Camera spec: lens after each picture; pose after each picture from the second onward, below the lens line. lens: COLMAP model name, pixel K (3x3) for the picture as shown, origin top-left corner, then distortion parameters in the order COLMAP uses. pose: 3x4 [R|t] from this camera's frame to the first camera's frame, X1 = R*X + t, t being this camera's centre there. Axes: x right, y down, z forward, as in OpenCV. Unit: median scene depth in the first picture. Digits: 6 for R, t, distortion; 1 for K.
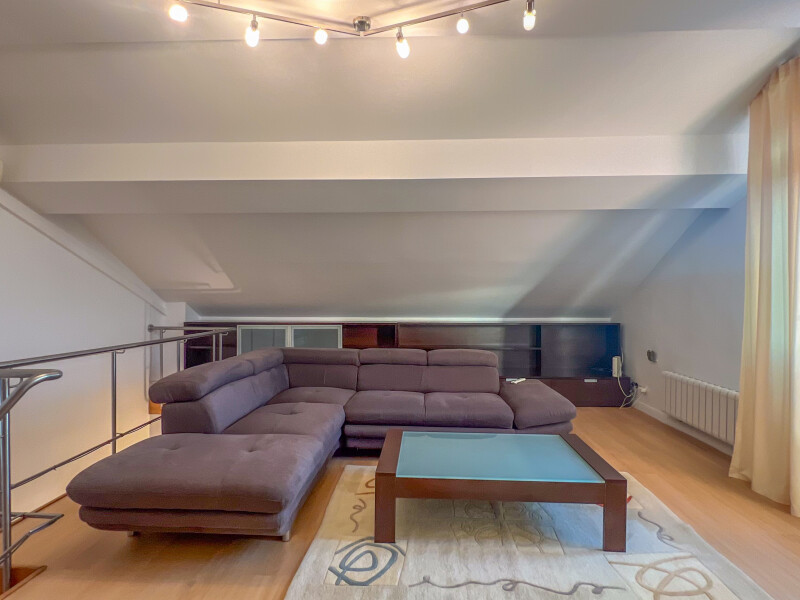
lens RADIAL K [[426.5, 0, 402.8], [0, 426.5, 304.3], [0, 0, 1]] dist [0.000274, -0.000151]
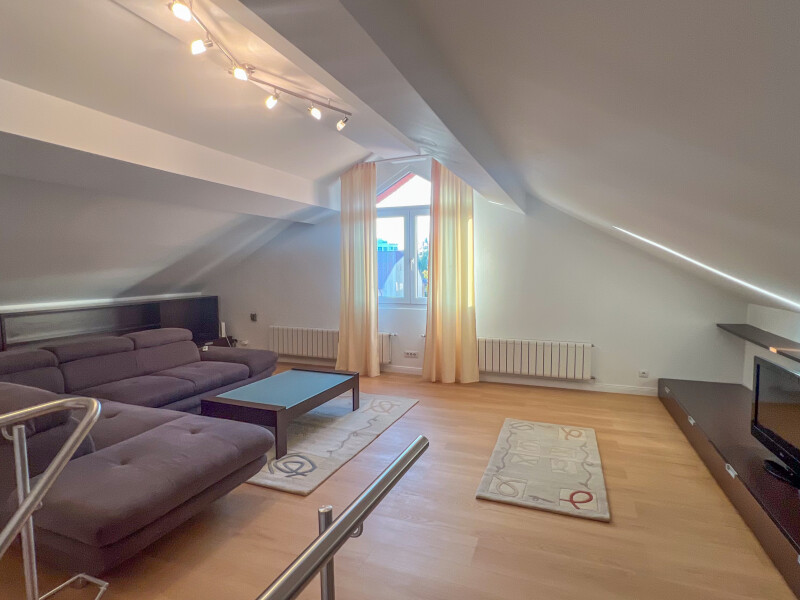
lens RADIAL K [[426.5, 0, 402.8], [0, 426.5, 304.3], [0, 0, 1]] dist [0.000274, -0.000151]
pose [[0.326253, -0.082200, 0.941702, -0.891700], [0.016361, 0.996554, 0.081320, -0.043255], [-0.945141, -0.011124, 0.326473, 0.115951]]
